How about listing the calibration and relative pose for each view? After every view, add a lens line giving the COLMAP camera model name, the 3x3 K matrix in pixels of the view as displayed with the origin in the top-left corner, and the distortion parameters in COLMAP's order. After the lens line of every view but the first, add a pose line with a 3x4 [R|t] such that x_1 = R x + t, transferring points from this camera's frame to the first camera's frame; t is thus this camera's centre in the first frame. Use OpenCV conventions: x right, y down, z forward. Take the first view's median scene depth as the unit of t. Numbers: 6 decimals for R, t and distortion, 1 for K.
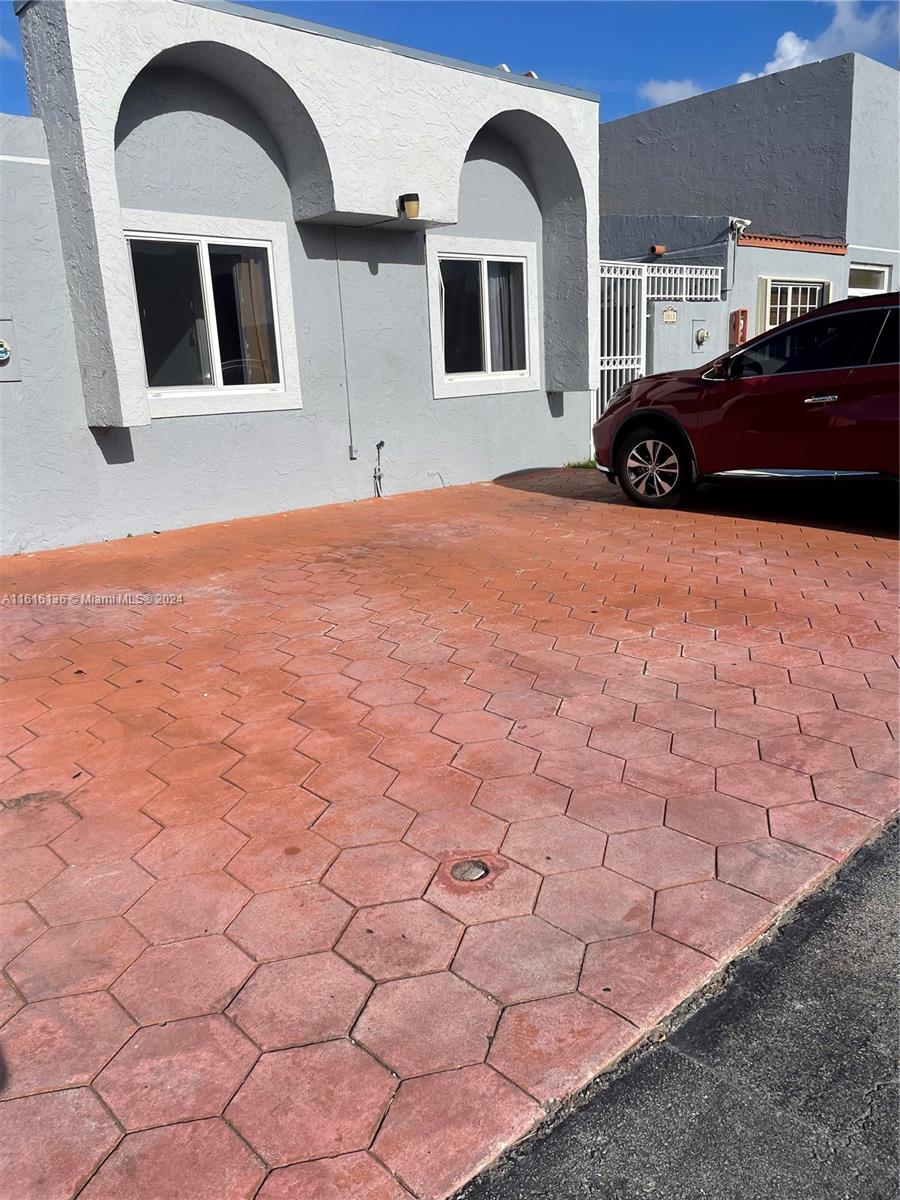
lens RADIAL K [[917.5, 0, 450.0], [0, 917.5, 600.0], [0, 0, 1]] dist [0.085566, -0.099013]
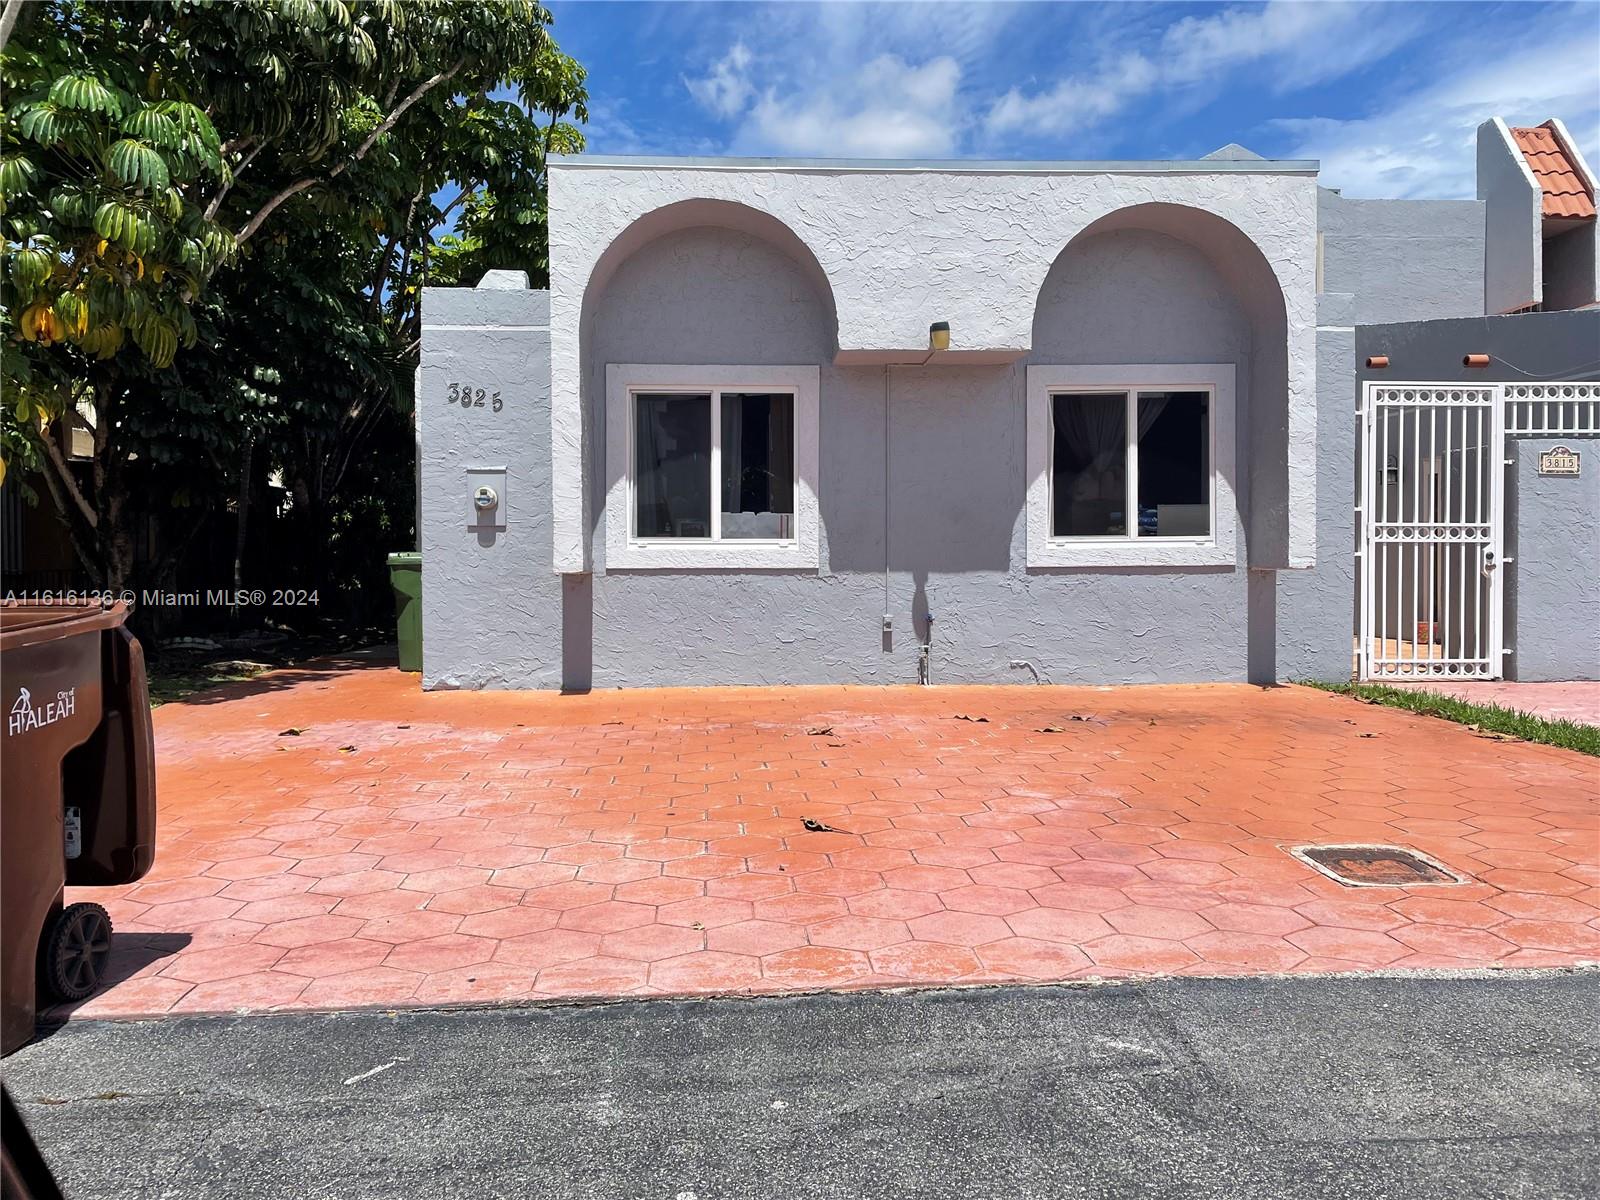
lens RADIAL K [[1223.3, 0, 800.0], [0, 1223.3, 600.0], [0, 0, 1]] dist [0.085566, -0.099013]
pose [[0.763538, 0.062025, -0.642777, 0.490392], [-0.186577, 0.974114, -0.127632, -0.028408], [0.618222, 0.217380, 0.755346, 0.125555]]
